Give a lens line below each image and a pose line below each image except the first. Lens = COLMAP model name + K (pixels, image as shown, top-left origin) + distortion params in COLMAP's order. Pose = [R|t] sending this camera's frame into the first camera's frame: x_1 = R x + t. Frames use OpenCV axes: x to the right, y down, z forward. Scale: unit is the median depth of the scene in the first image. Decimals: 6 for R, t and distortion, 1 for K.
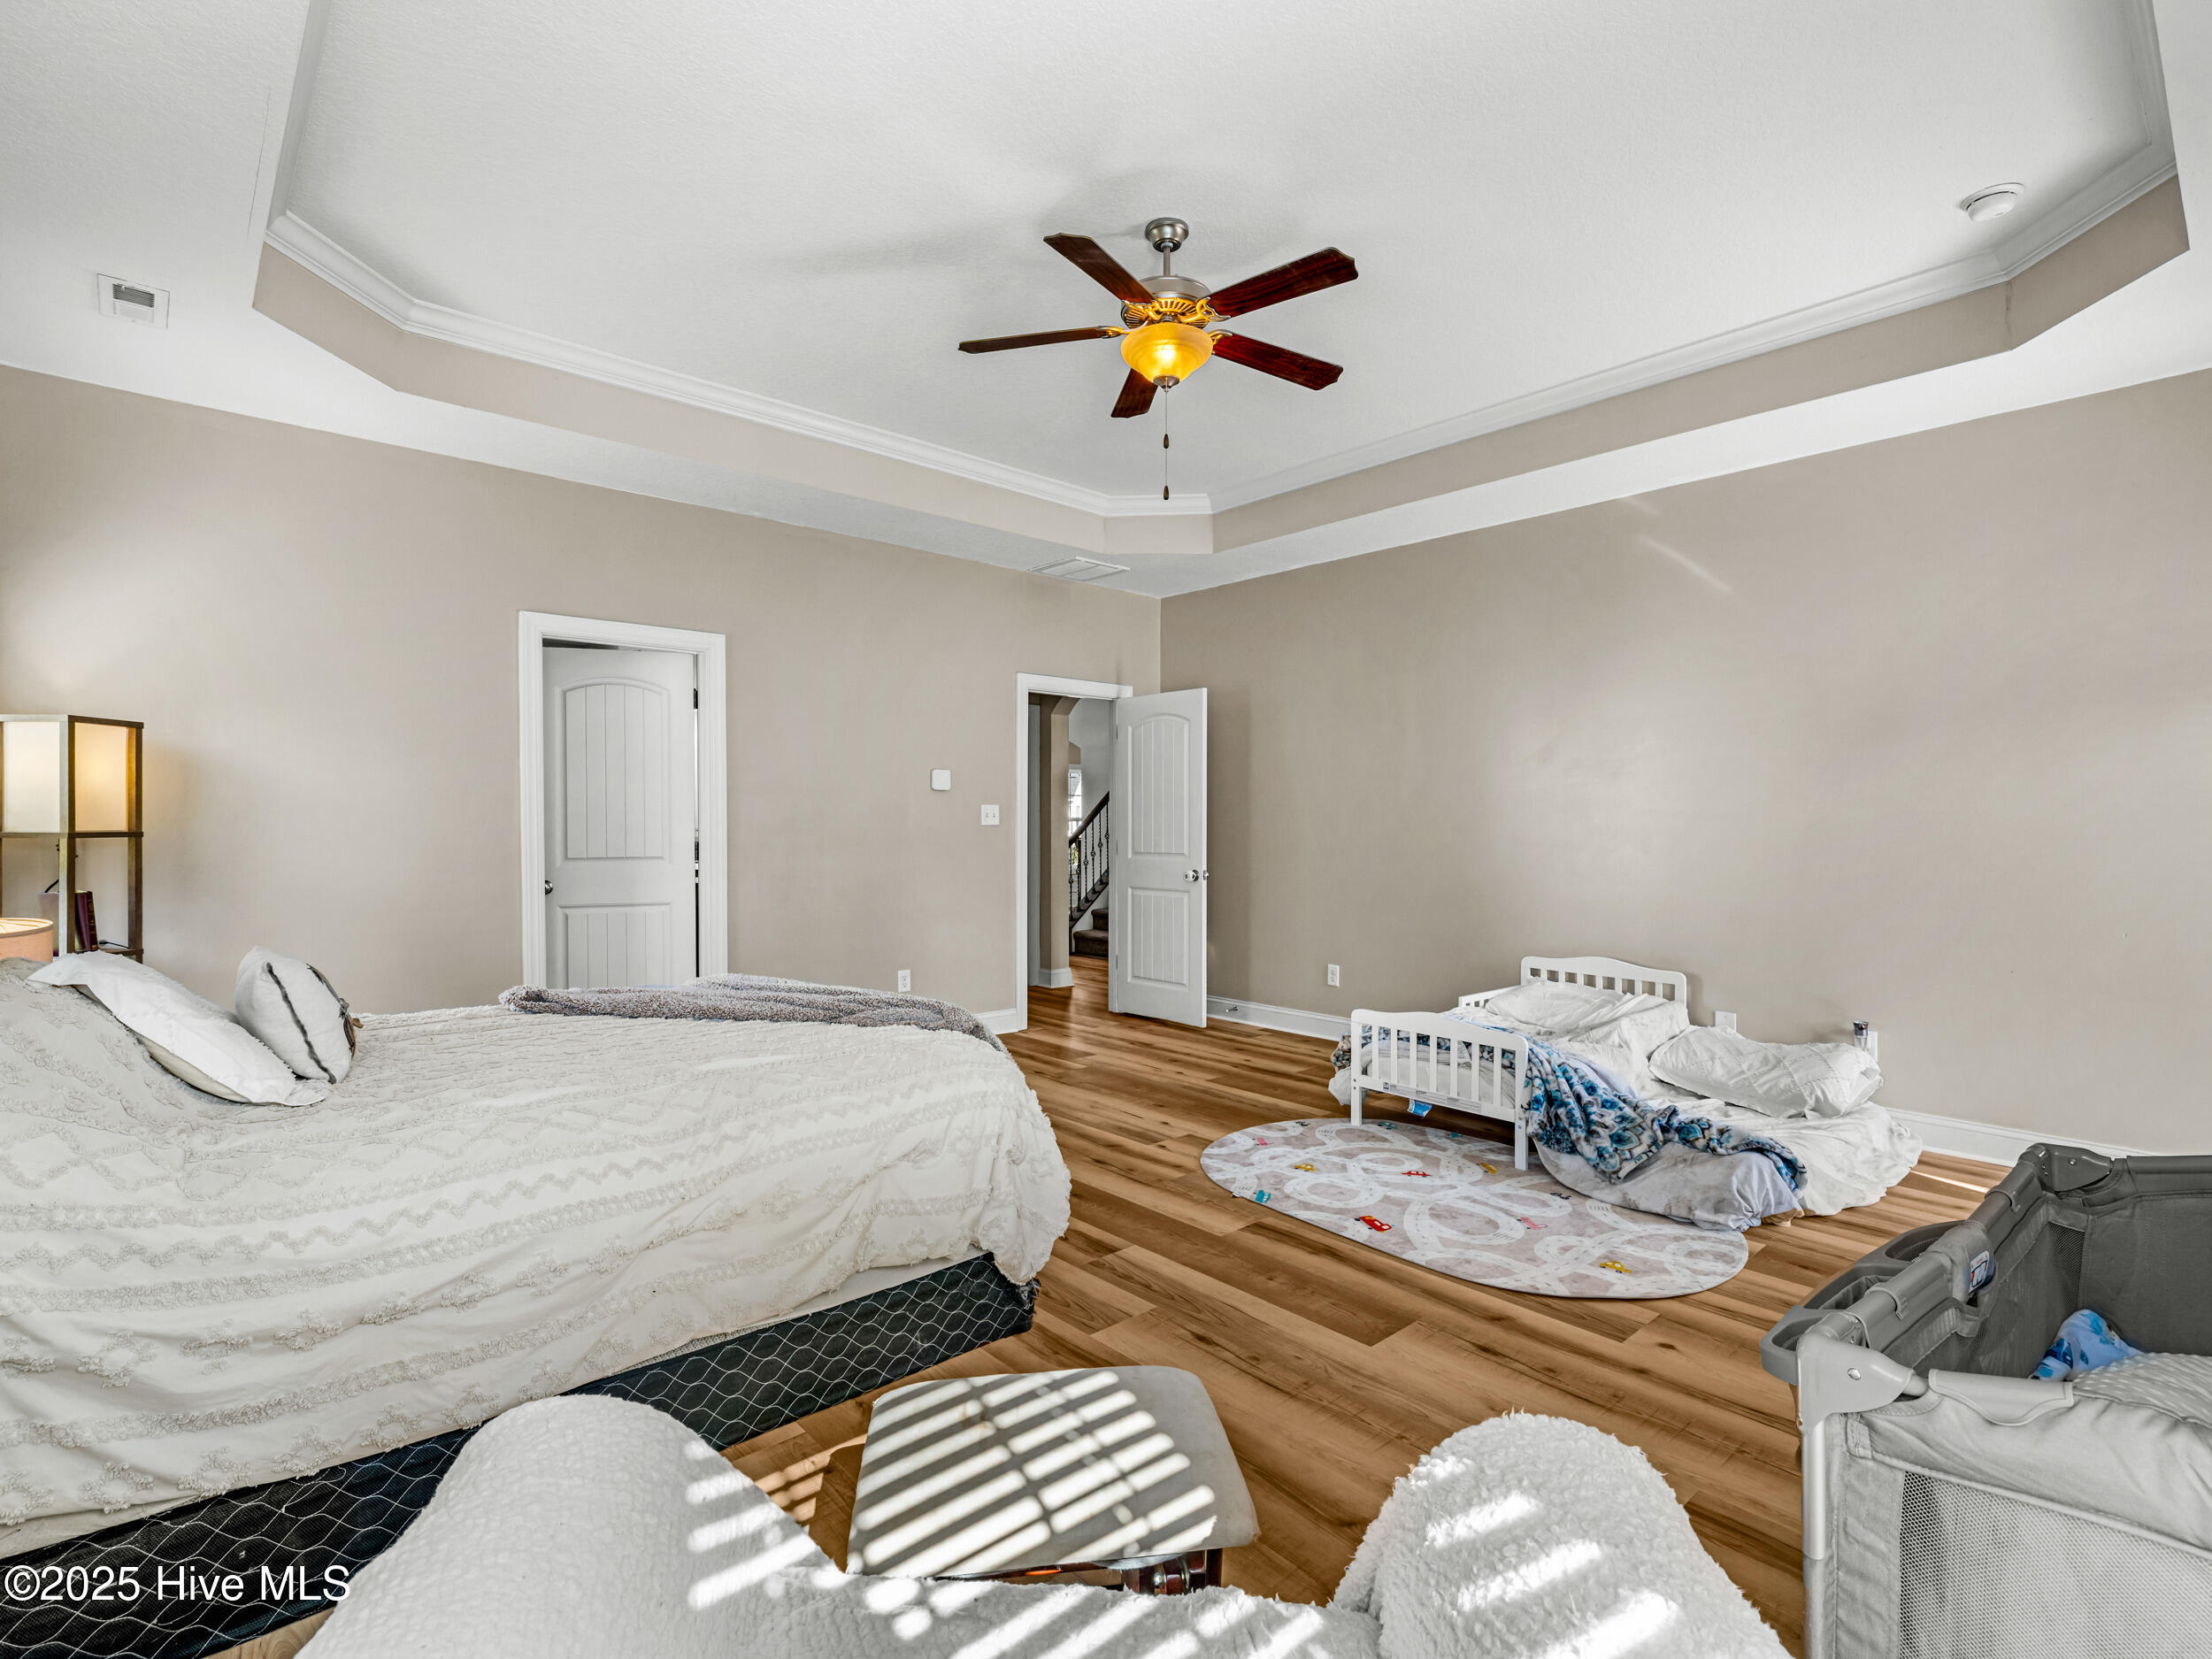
lens RADIAL K [[1072.6, 0, 1106.0], [0, 1072.6, 829.5], [0, 0, 1]] dist [0.007505, 0.000202]
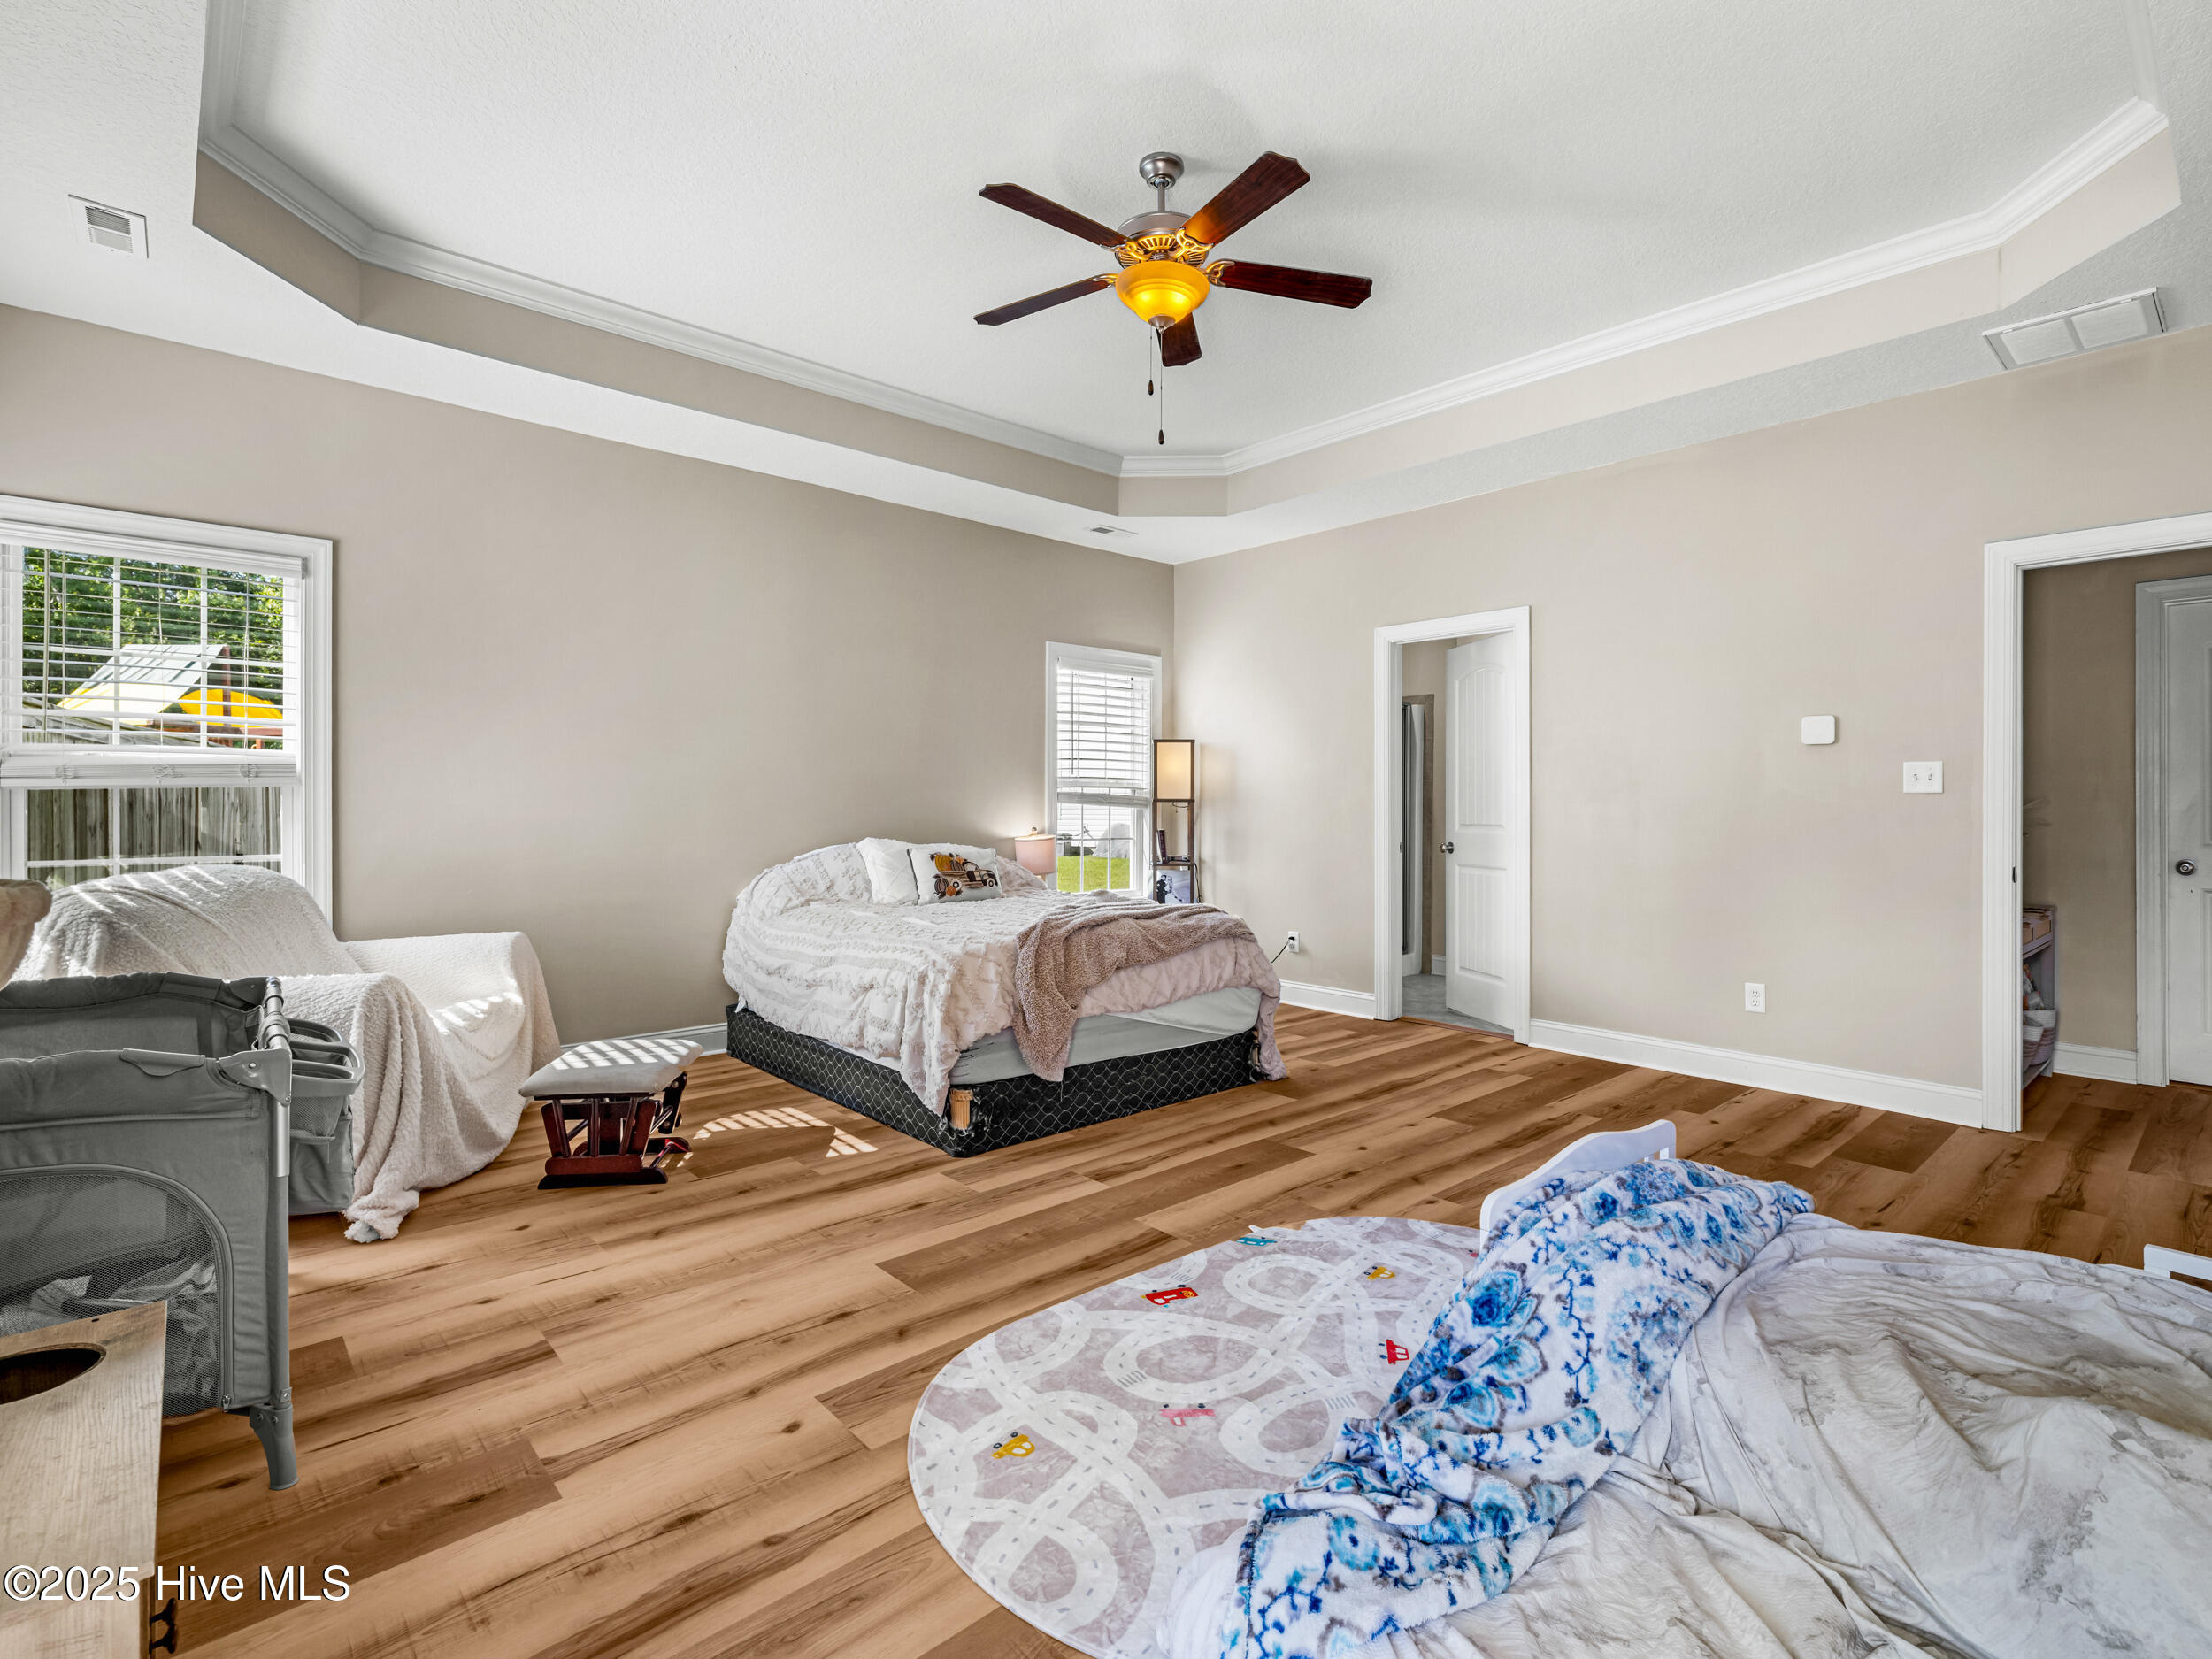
lens RADIAL K [[1057.7, 0, 1111.1], [0, 1057.7, 815.1], [0, 0, 1]] dist [0.001213, -0.000025]
pose [[-0.000684, 0.007845, -0.999969, 0.965386], [-0.012317, 0.999893, 0.007853, 0.018828], [0.999924, 0.012322, -0.000587, 0.920176]]
